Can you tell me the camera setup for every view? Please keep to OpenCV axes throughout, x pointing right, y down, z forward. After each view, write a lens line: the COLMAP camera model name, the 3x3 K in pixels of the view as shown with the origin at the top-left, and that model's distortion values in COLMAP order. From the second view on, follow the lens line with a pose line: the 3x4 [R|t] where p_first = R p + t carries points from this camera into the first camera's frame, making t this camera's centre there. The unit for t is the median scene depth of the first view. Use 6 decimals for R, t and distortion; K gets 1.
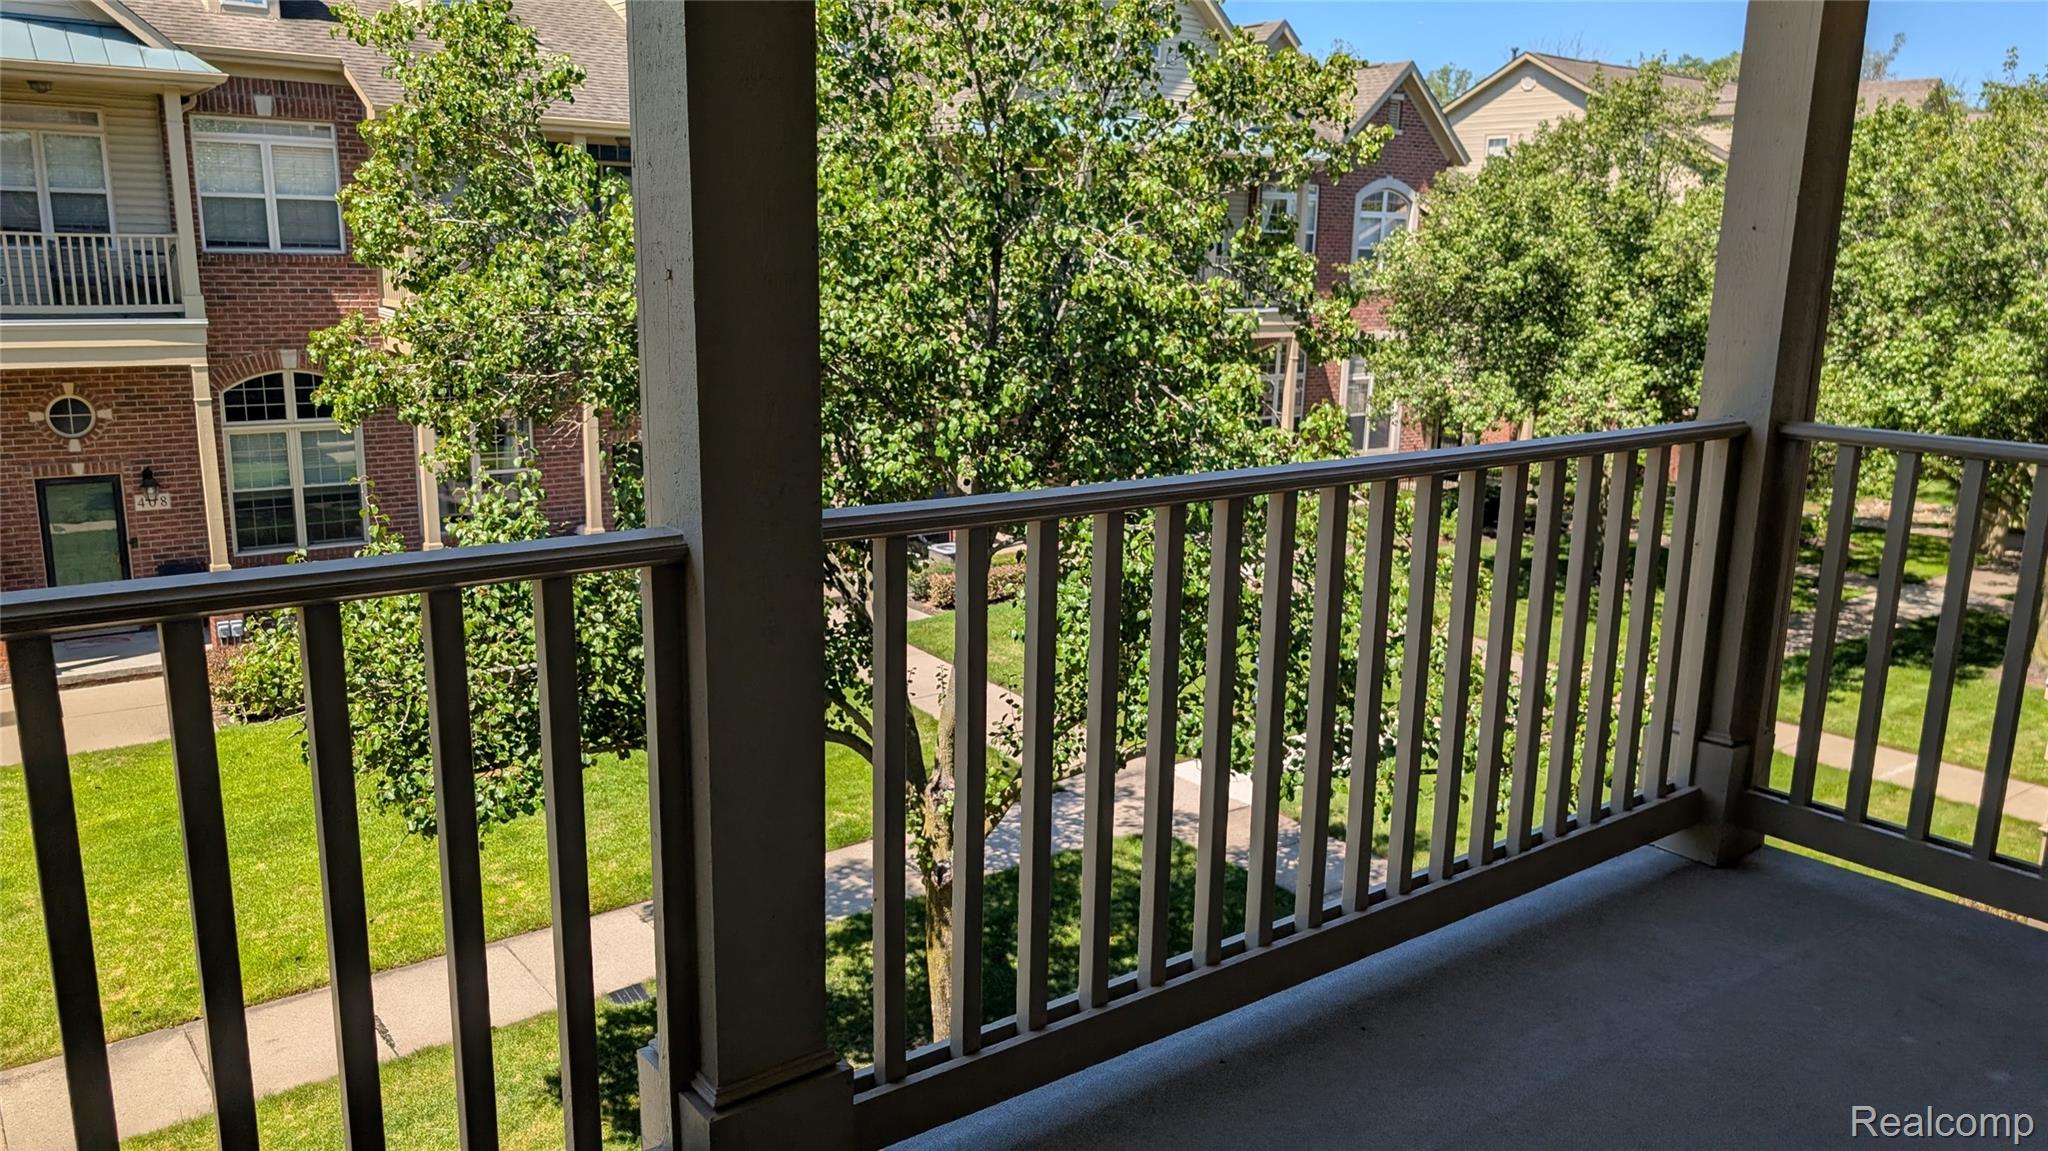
lens RADIAL K [[1453.1, 0, 1008.4], [0, 1453.1, 579.3], [0, 0, 1]] dist [0.042745, -0.043841]
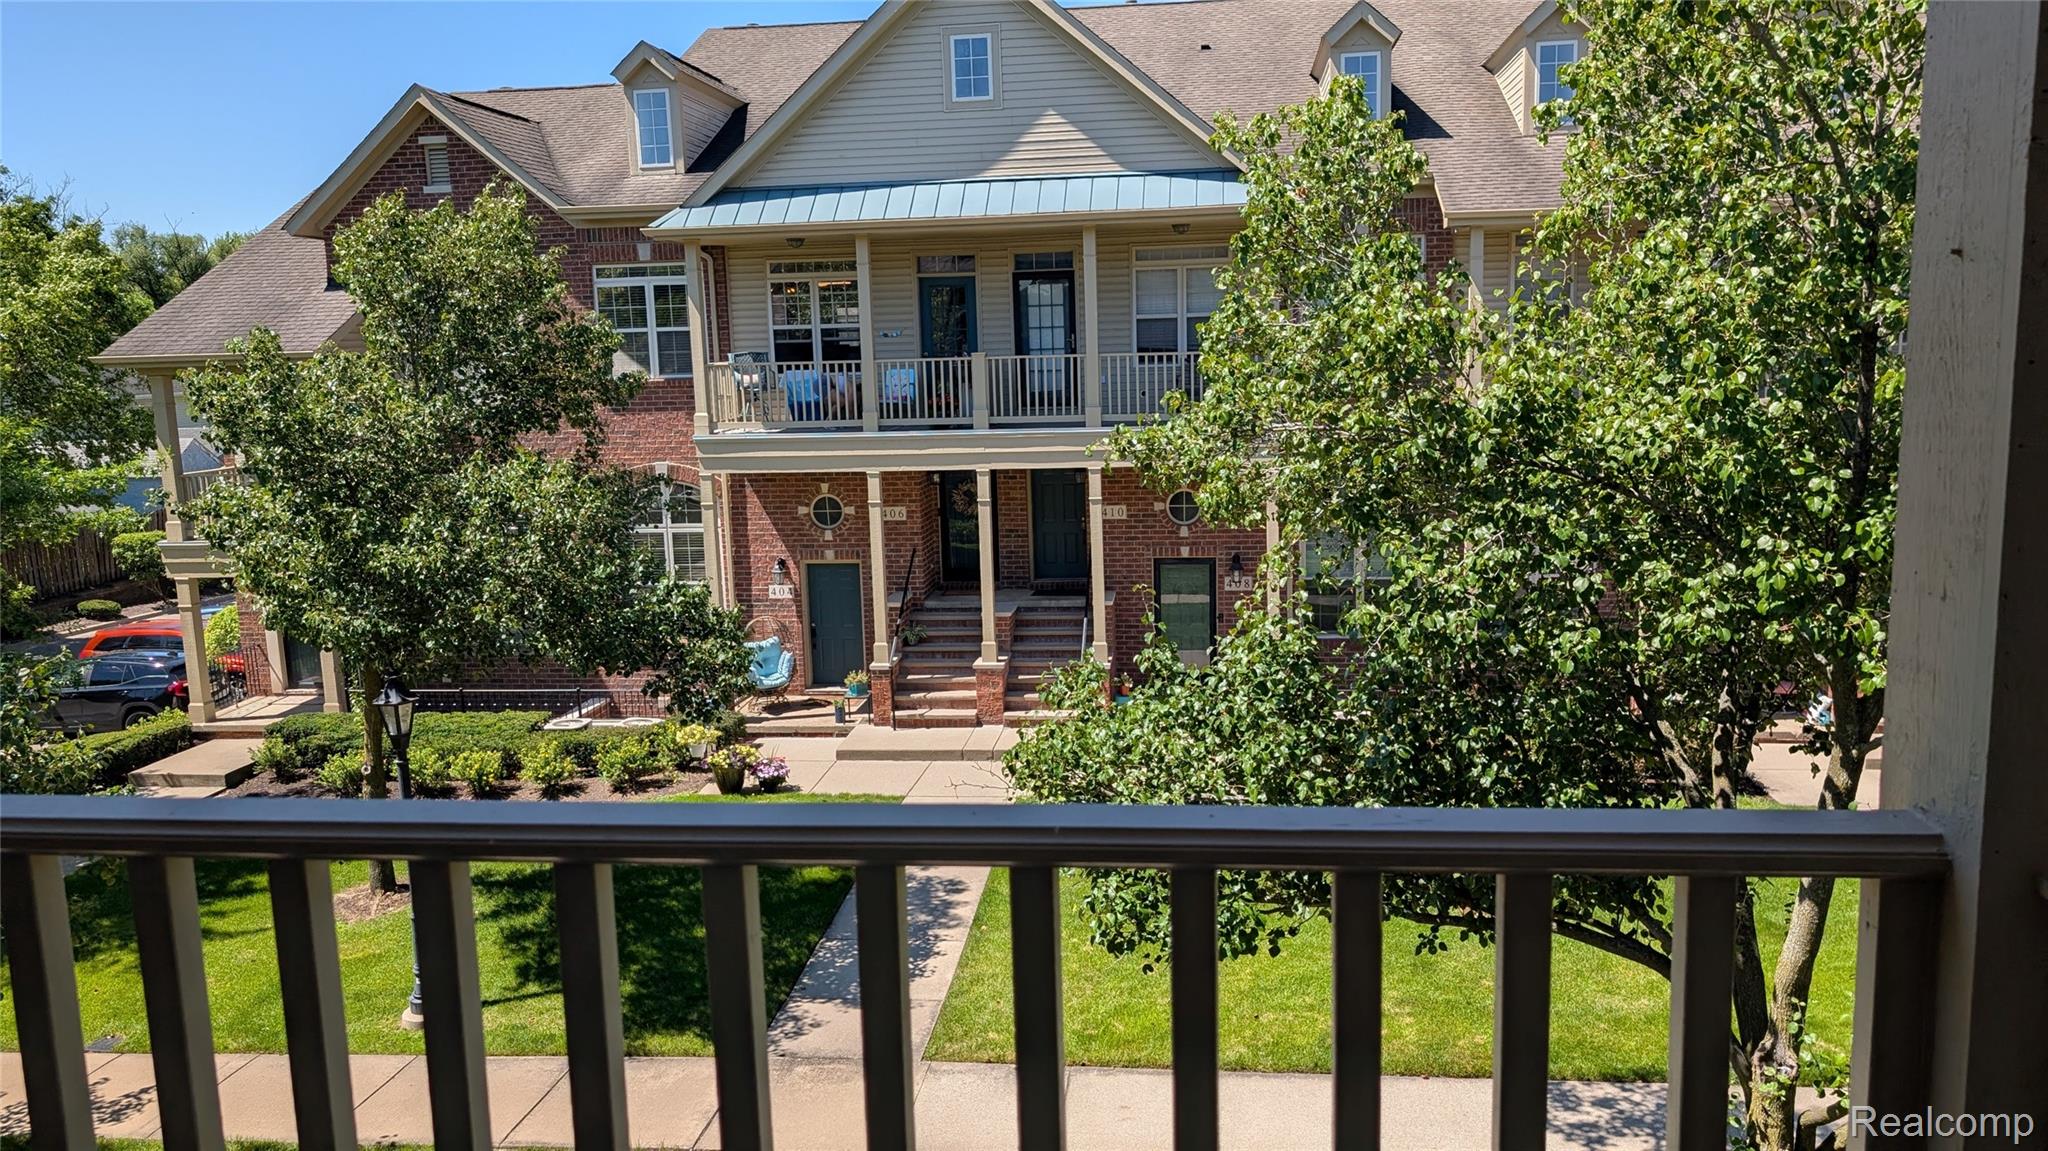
lens RADIAL K [[1453.1, 0, 1008.4], [0, 1453.1, 579.3], [0, 0, 1]] dist [0.042745, -0.043841]
pose [[0.640064, 0.080893, -0.764051, 0.261229], [-0.129376, 0.991590, -0.003397, -0.049057], [0.757350, 0.101024, 0.645147, 0.240677]]
